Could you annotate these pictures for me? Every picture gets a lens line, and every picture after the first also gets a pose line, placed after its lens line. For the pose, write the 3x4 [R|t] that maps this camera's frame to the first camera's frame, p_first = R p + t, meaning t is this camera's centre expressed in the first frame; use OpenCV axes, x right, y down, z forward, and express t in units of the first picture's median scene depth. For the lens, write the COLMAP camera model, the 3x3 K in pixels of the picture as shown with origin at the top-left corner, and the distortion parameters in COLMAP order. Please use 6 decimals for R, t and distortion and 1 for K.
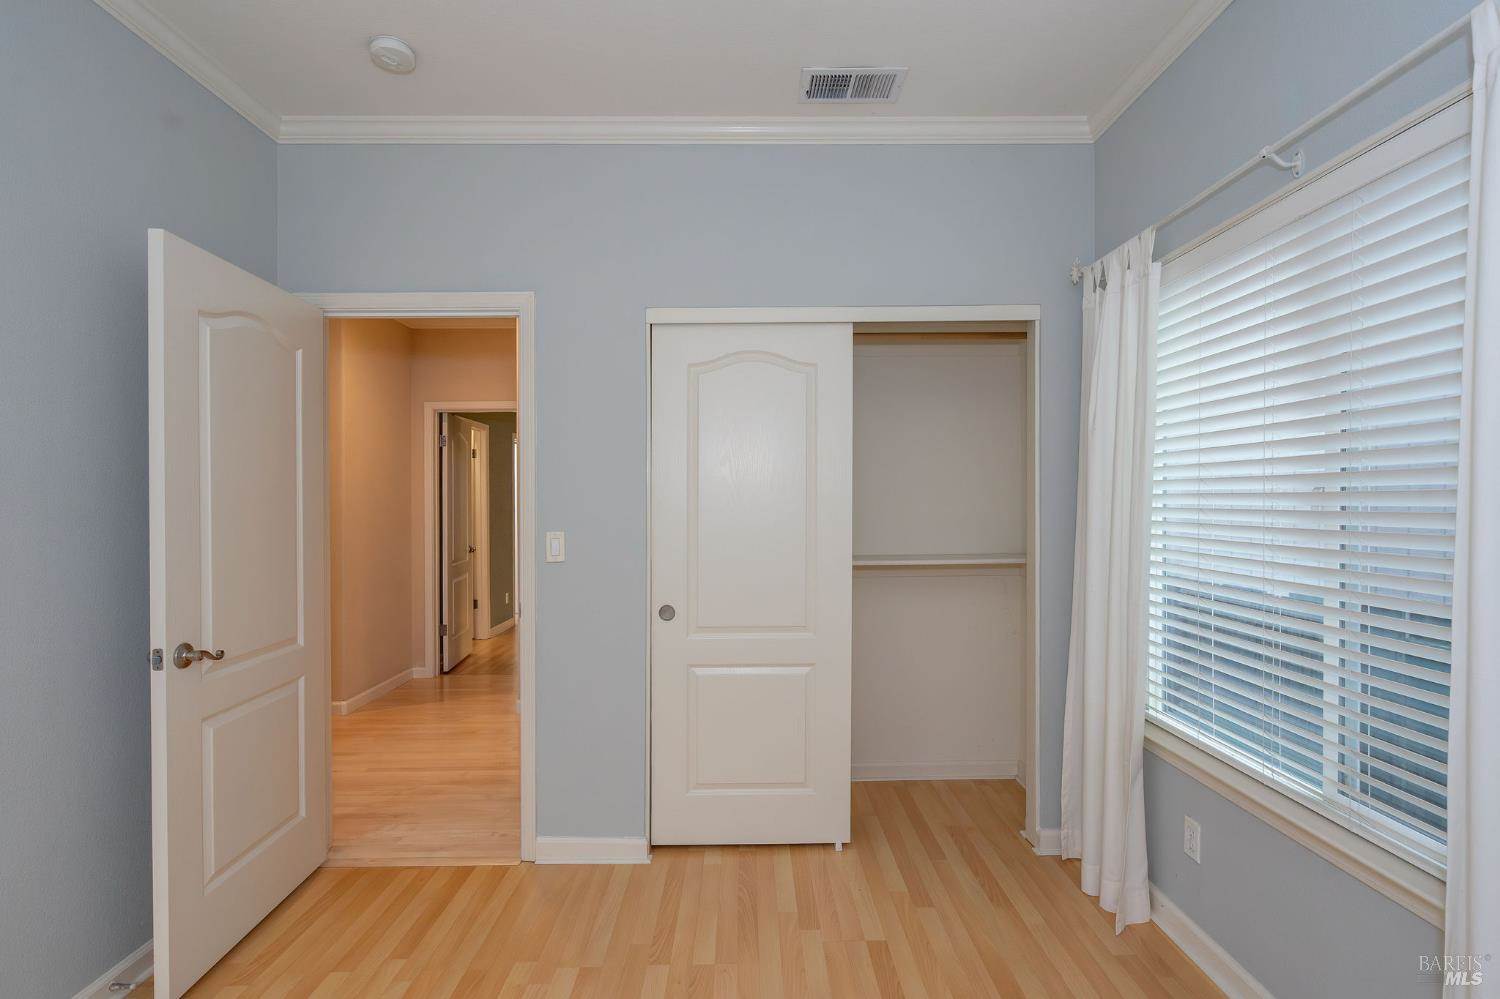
lens RADIAL K [[698.4, 0, 751.1], [0, 698.4, 494.6], [0, 0, 1]] dist [-0.009379, 0.003052]
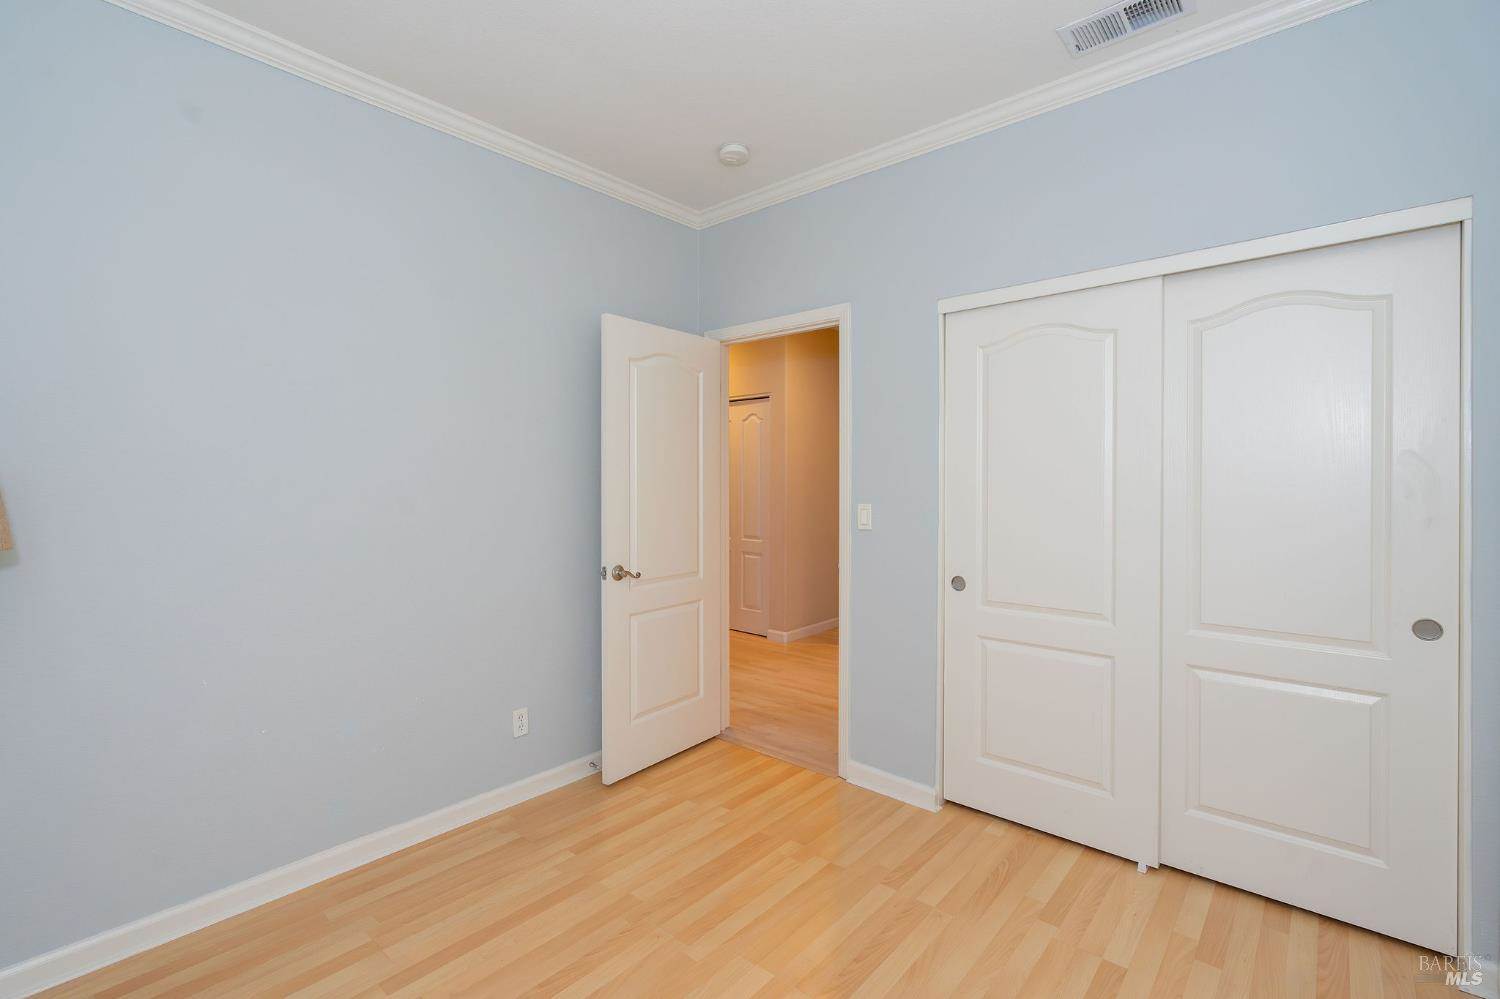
lens RADIAL K [[698.4, 0, 765.3], [0, 698.4, 466.4], [0, 0, 1]] dist [-0.009379, 0.003052]
pose [[0.741073, -0.006347, -0.671394, 0.397796], [0.004630, 0.999980, -0.004343, -0.006210], [0.671409, 0.000110, 0.741087, 0.017973]]
